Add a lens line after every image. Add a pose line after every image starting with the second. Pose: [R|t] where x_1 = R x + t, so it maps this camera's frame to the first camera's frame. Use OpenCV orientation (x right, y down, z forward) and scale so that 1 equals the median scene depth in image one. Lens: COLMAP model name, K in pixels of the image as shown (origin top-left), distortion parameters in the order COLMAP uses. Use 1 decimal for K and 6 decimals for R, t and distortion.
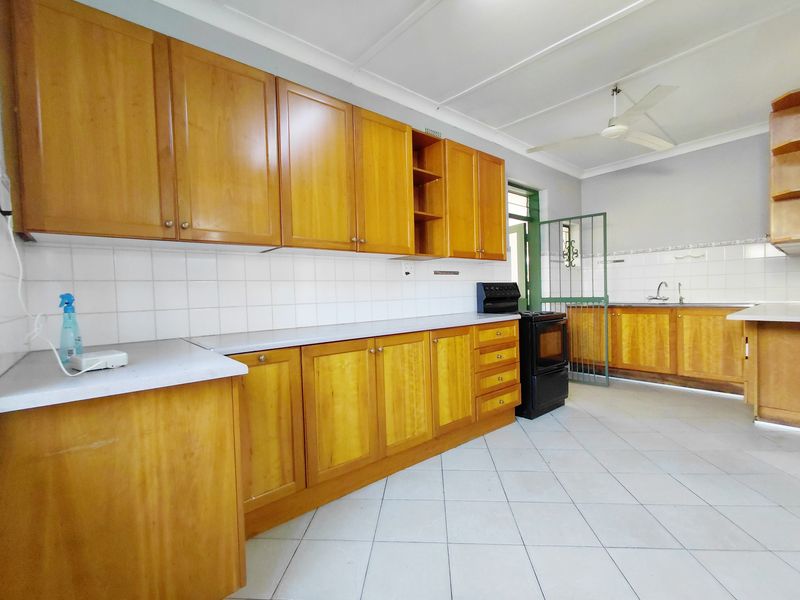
lens RADIAL K [[367.5, 0, 400.0], [0, 367.5, 300.0], [0, 0, 1]] dist [0.002147, 0.001050]
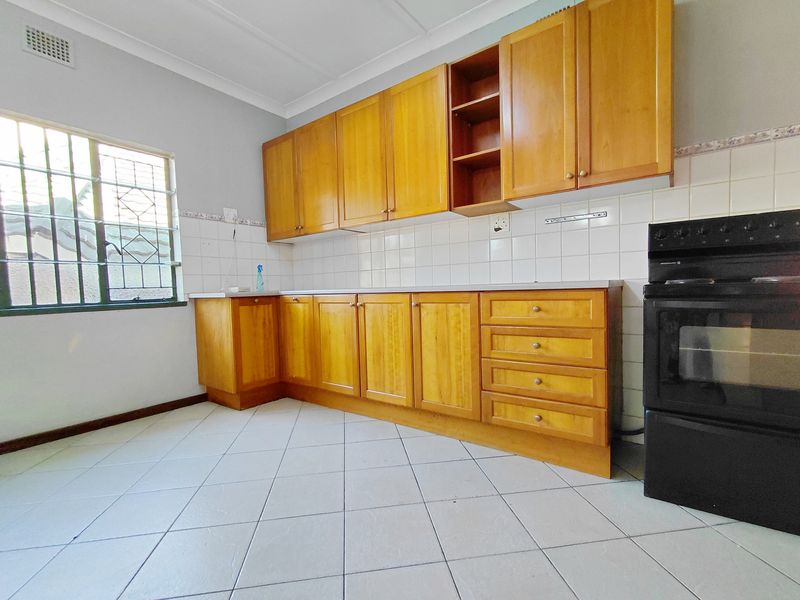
lens RADIAL K [[367.5, 0, 400.0], [0, 367.5, 300.0], [0, 0, 1]] dist [0.002147, 0.001050]
pose [[0.228907, 0.055680, -0.971855, 0.954109], [0.004094, 0.998299, 0.058159, 0.044149], [0.973440, -0.017292, 0.228290, 0.733597]]
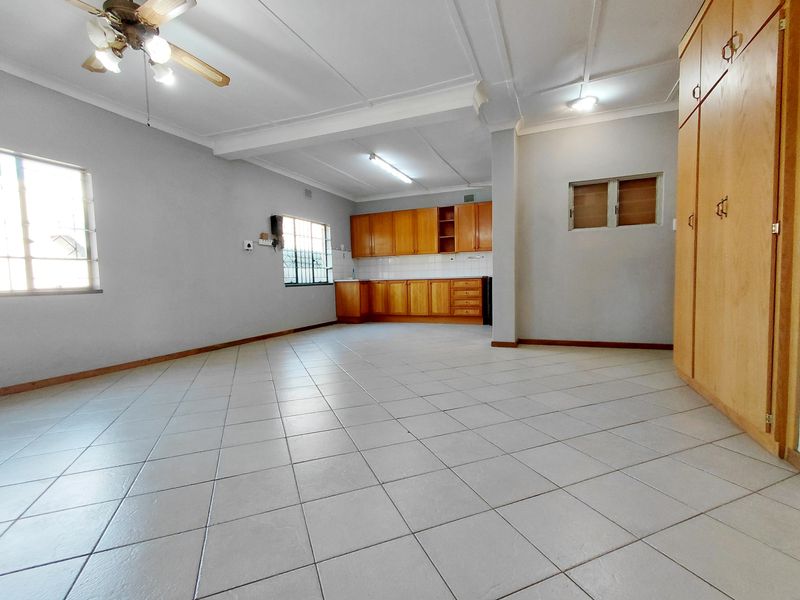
lens RADIAL K [[367.5, 0, 400.0], [0, 367.5, 300.0], [0, 0, 1]] dist [0.002147, 0.001050]
pose [[0.451090, 0.067726, -0.889905, 2.591941], [-0.006799, 0.997348, 0.072457, 0.031882], [0.892453, -0.026634, 0.450354, -0.555302]]
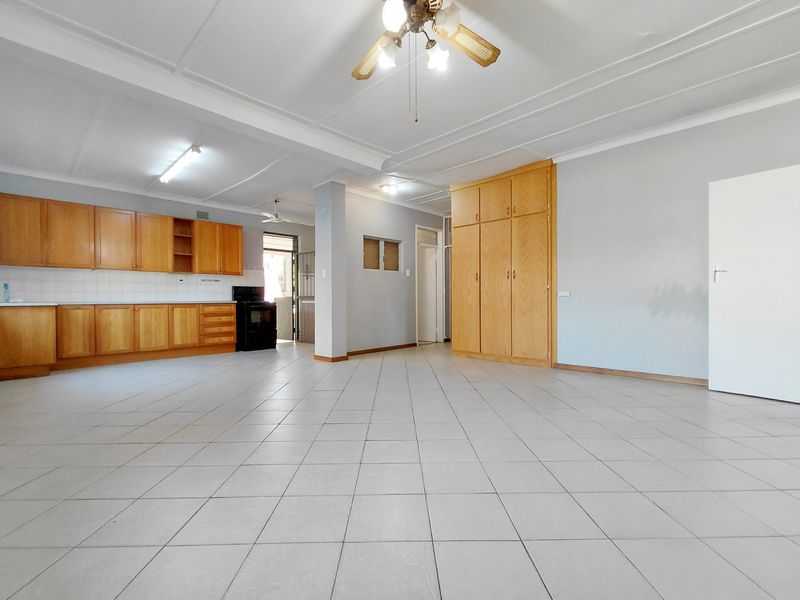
lens RADIAL K [[367.5, 0, 400.0], [0, 367.5, 300.0], [0, 0, 1]] dist [0.002147, 0.001050]
pose [[0.995592, 0.022239, 0.091112, 1.333371], [-0.020351, 0.999560, -0.021596, 0.075102], [-0.091553, 0.019647, 0.995606, -1.503770]]
